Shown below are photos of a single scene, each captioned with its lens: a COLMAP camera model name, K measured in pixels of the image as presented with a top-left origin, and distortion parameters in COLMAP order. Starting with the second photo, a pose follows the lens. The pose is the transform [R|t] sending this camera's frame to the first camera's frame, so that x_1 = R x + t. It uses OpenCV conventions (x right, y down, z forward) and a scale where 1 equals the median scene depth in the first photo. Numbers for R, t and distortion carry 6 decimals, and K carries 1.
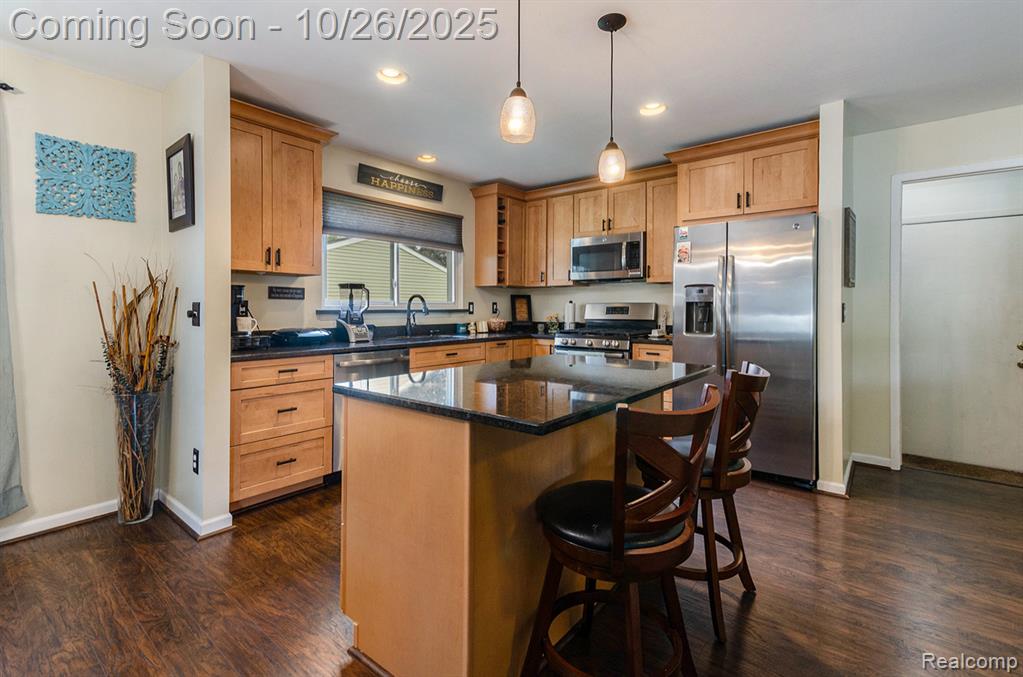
lens RADIAL K [[455.6, 0, 507.2], [0, 455.6, 313.9], [0, 0, 1]] dist [0.000351, 0.000013]
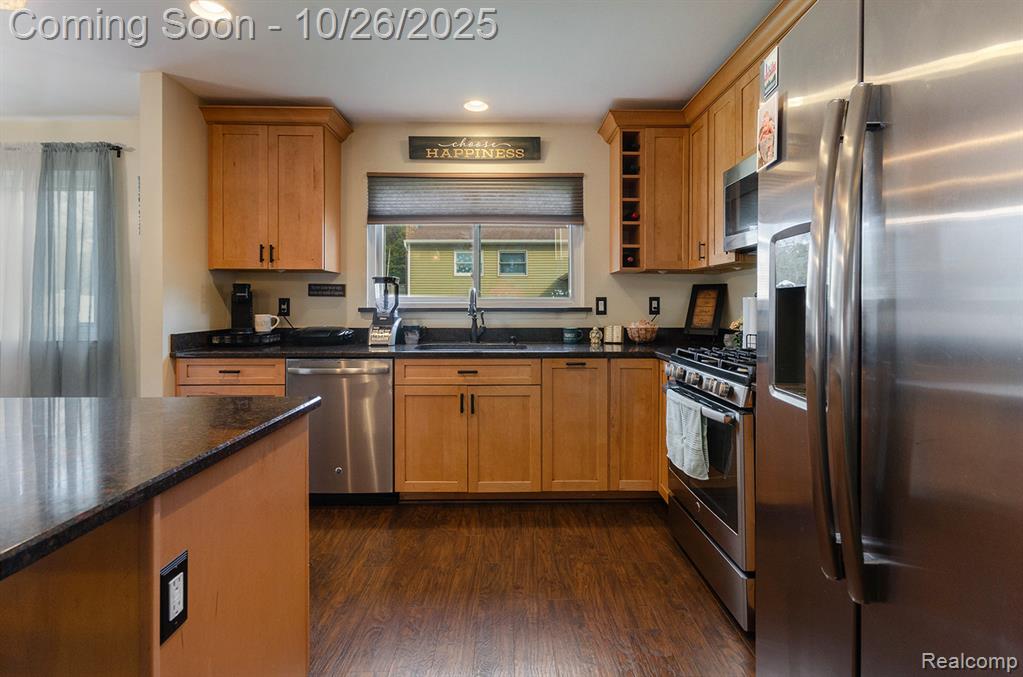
lens RADIAL K [[455.6, 0, 513.1], [0, 455.6, 303.7], [0, 0, 1]] dist [0.000351, 0.000013]
pose [[0.654599, 0.000277, -0.755977, 0.407272], [-0.011128, 0.999895, -0.009269, -0.009769], [0.755895, 0.014480, 0.654533, 0.534632]]
